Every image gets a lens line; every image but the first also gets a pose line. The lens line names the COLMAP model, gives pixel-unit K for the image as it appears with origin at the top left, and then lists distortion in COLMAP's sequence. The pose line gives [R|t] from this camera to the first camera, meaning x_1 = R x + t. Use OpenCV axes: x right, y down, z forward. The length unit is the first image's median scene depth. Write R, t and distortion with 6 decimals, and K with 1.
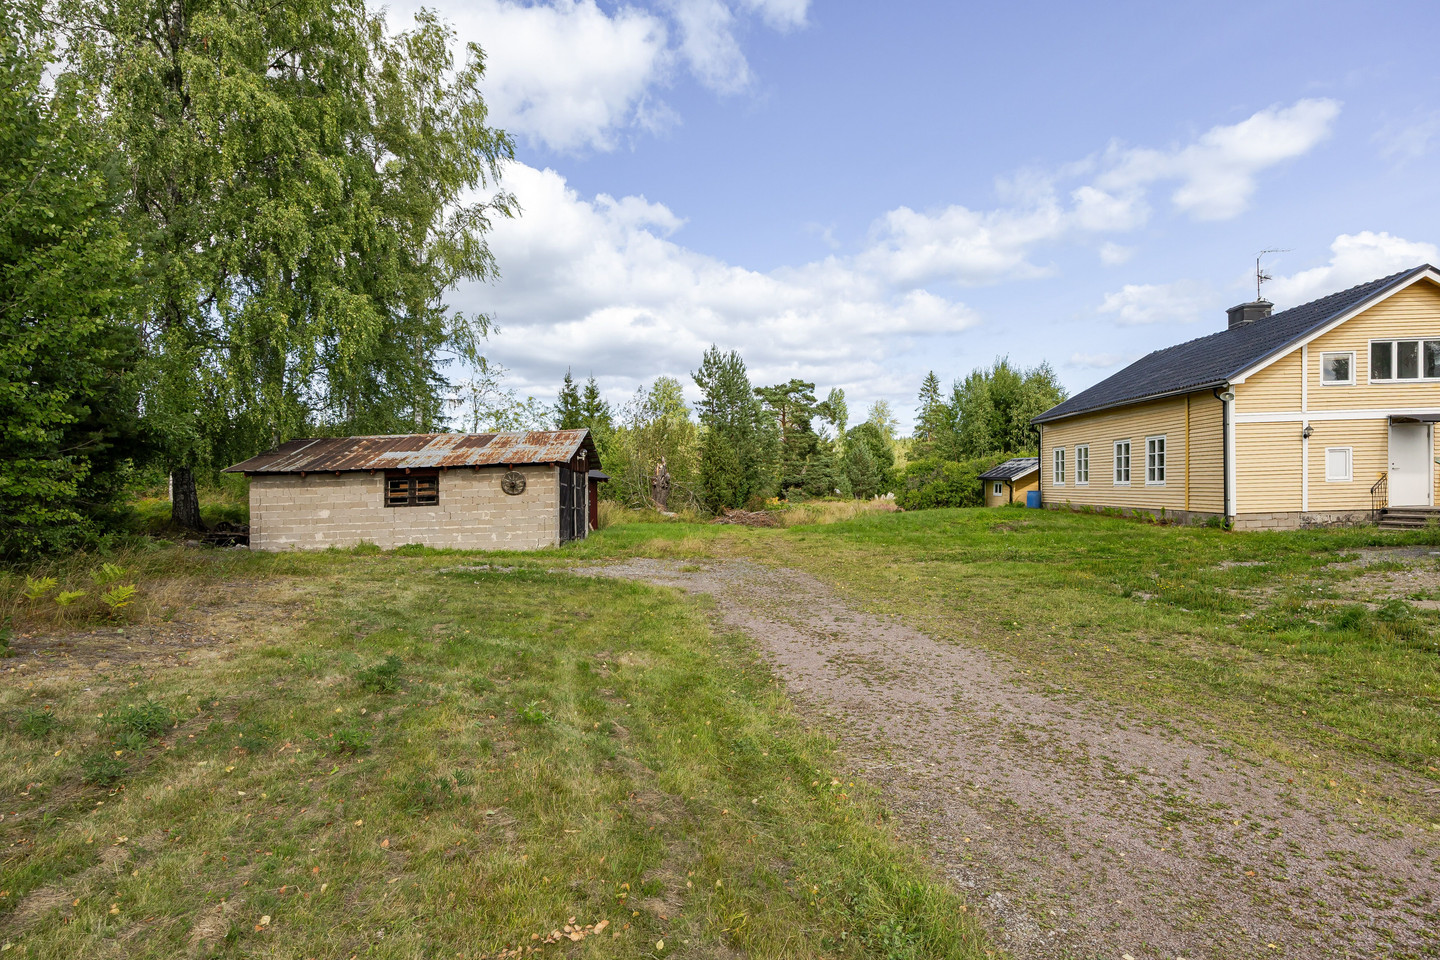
lens RADIAL K [[842.7, 0, 721.2], [0, 842.7, 498.9], [0, 0, 1]] dist [0.003047, 0.002027]
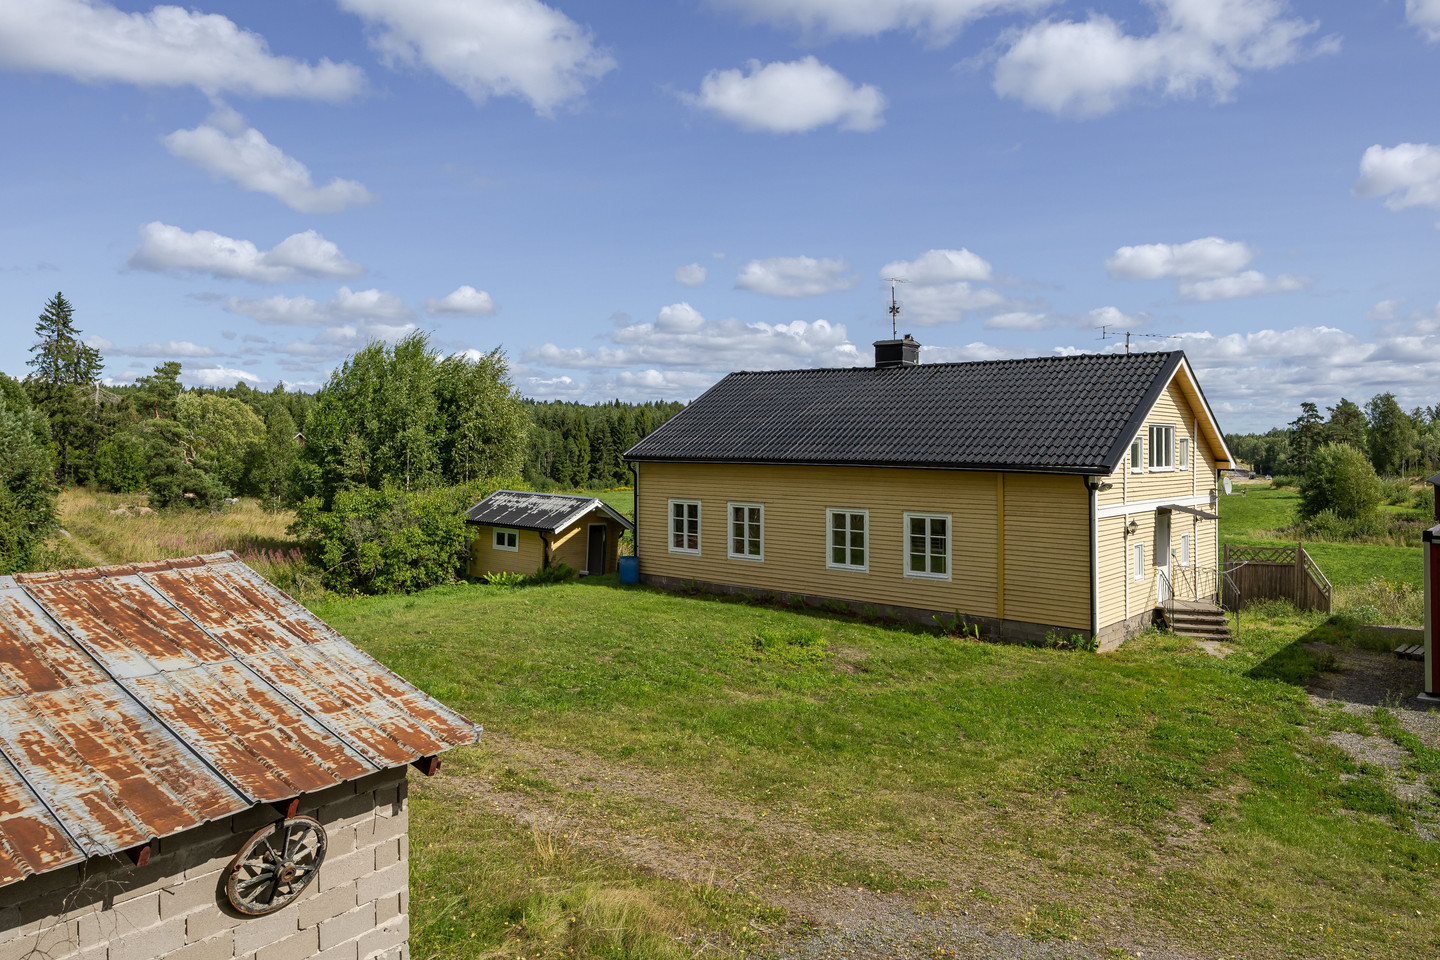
lens RADIAL K [[1019.7, 0, 720.5], [0, 1019.7, 428.1], [0, 0, 1]] dist [-0.002070, -0.000350]
pose [[0.628138, 0.041105, 0.777015, -0.380276], [-0.012375, 0.999005, -0.042844, -0.129635], [-0.778003, 0.017296, 0.628022, 0.663054]]
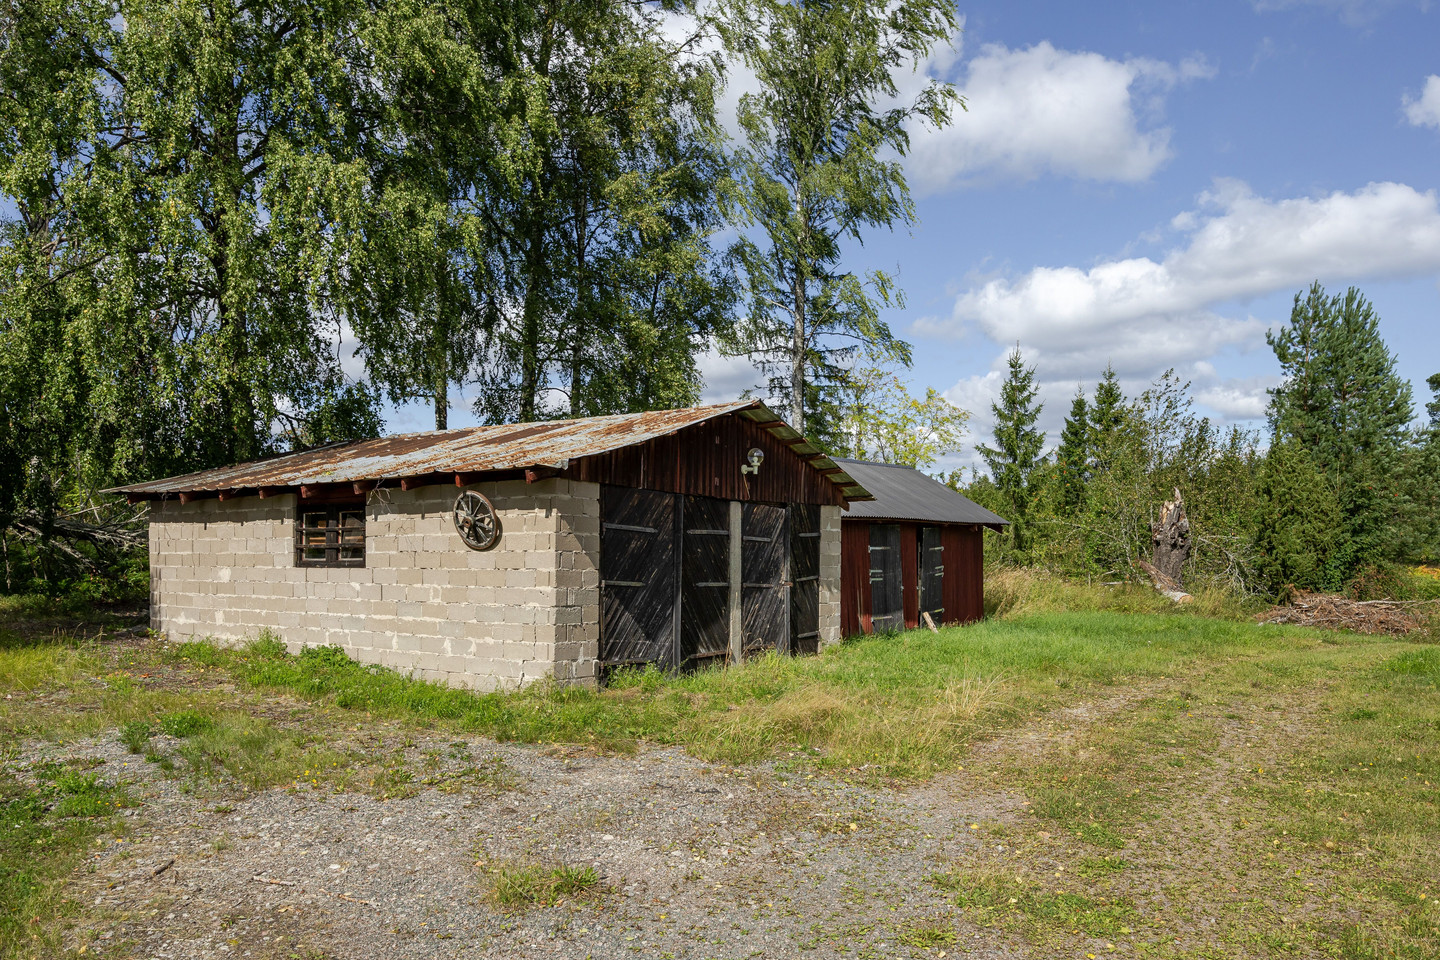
lens RADIAL K [[1029.3, 0, 709.2], [0, 1029.3, 522.2], [0, 0, 1]] dist [-0.008375, -0.001839]
pose [[0.823414, 0.013937, -0.567270, 0.127843], [-0.031790, 0.999261, -0.021595, -0.010166], [0.566550, 0.035816, 0.823249, 0.614119]]
